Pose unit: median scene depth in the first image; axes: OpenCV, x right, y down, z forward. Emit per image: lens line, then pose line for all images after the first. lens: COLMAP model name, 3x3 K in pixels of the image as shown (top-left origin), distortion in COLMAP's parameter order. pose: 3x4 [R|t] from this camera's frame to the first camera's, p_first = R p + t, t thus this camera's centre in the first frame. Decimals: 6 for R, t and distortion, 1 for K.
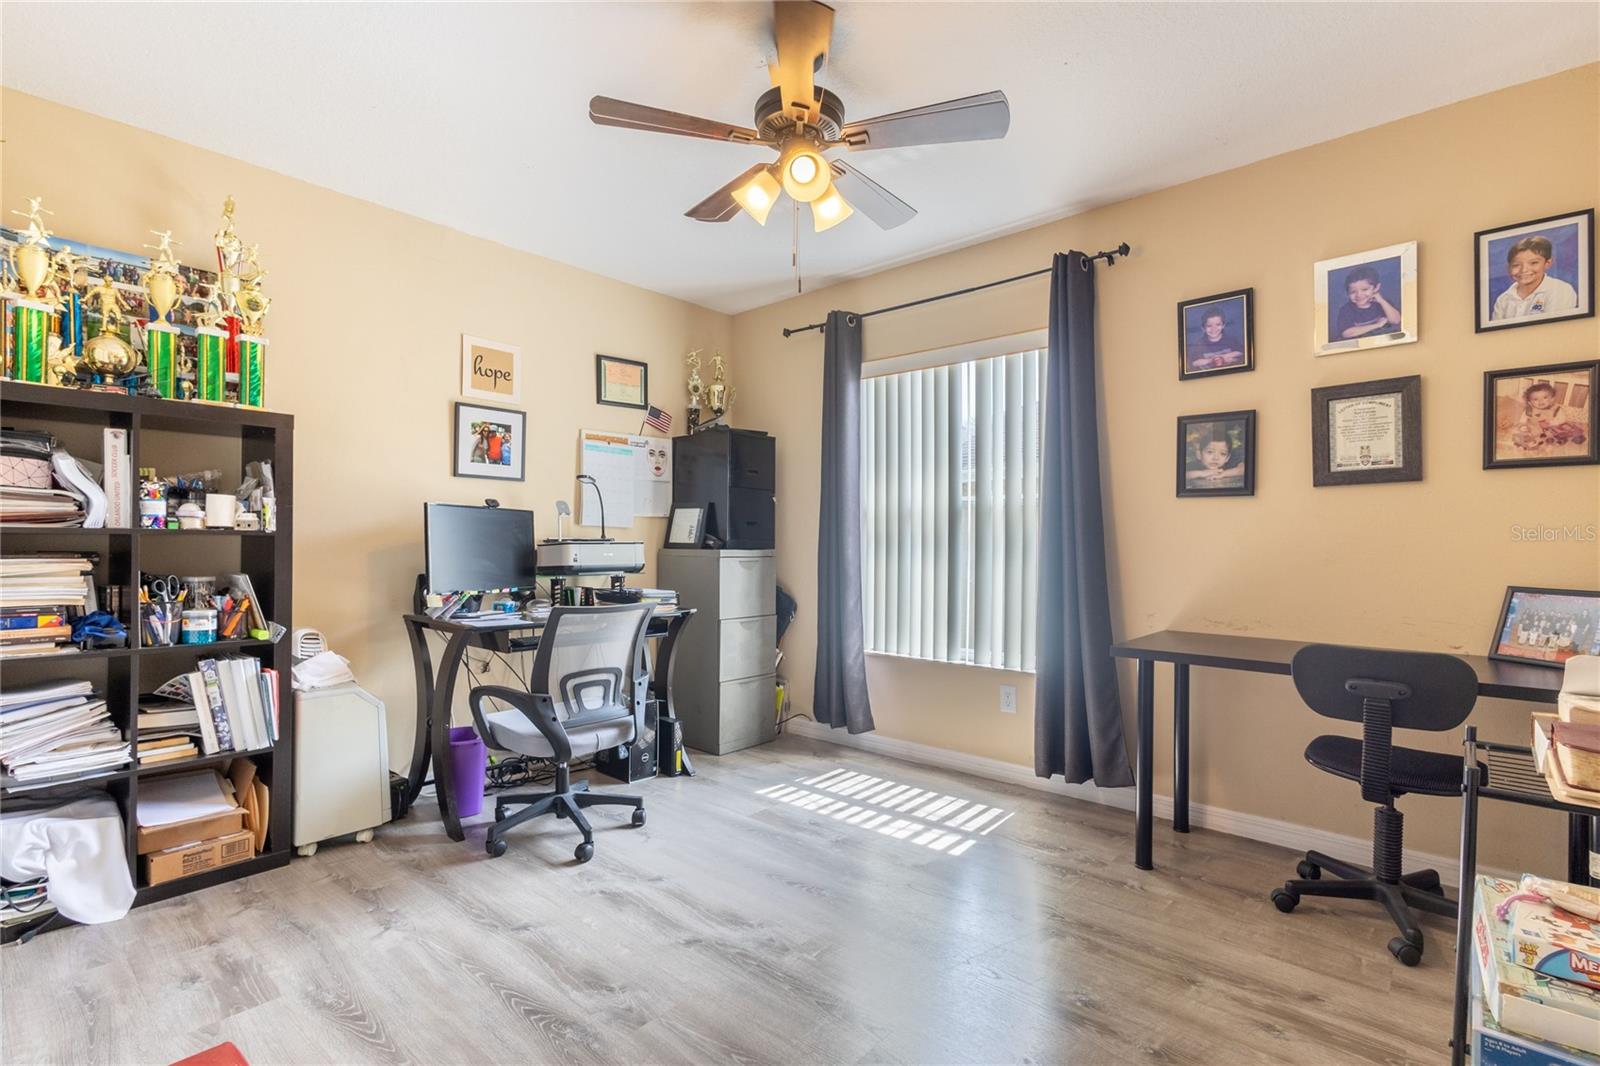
lens RADIAL K [[743.3, 0, 798.3], [0, 743.3, 520.9], [0, 0, 1]] dist [0.002388, -0.000372]
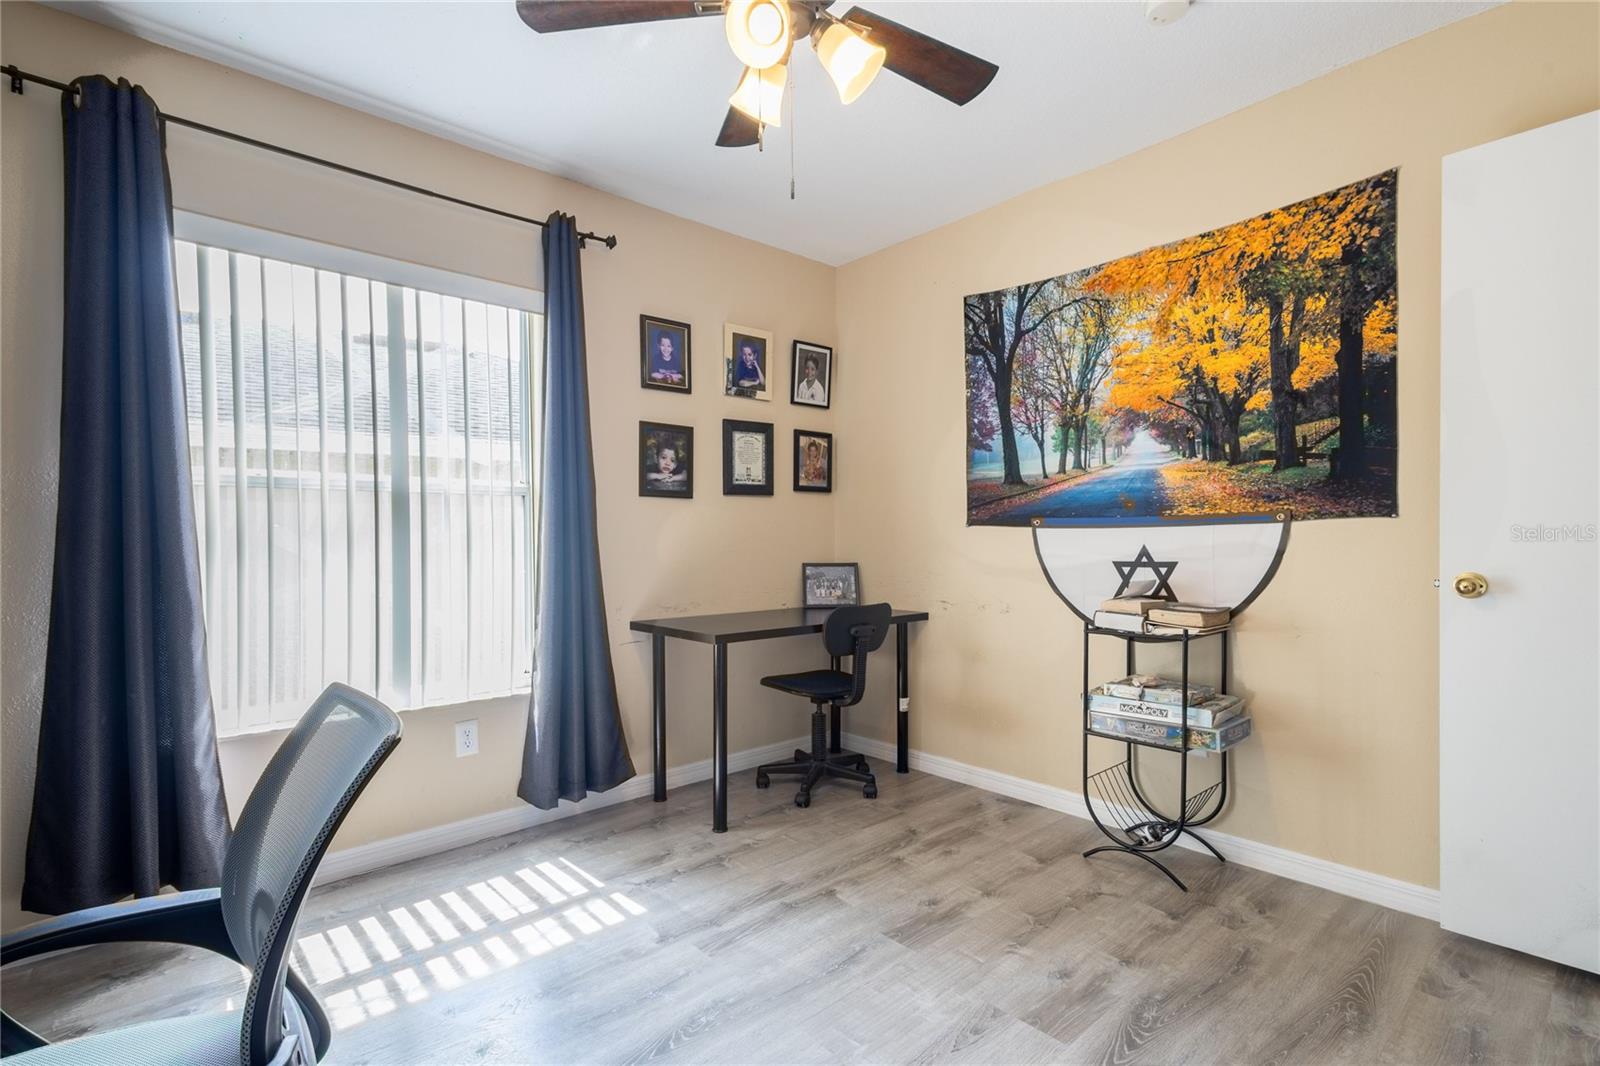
lens RADIAL K [[743.1, 0, 797.9], [0, 743.1, 534.4], [0, 0, 1]] dist [0.024763, -0.010821]
pose [[0.125522, 0.001018, 0.992090, -0.545264], [-0.019765, 0.999804, 0.001474, 0.018279], [-0.991894, -0.019794, 0.125518, 0.660667]]
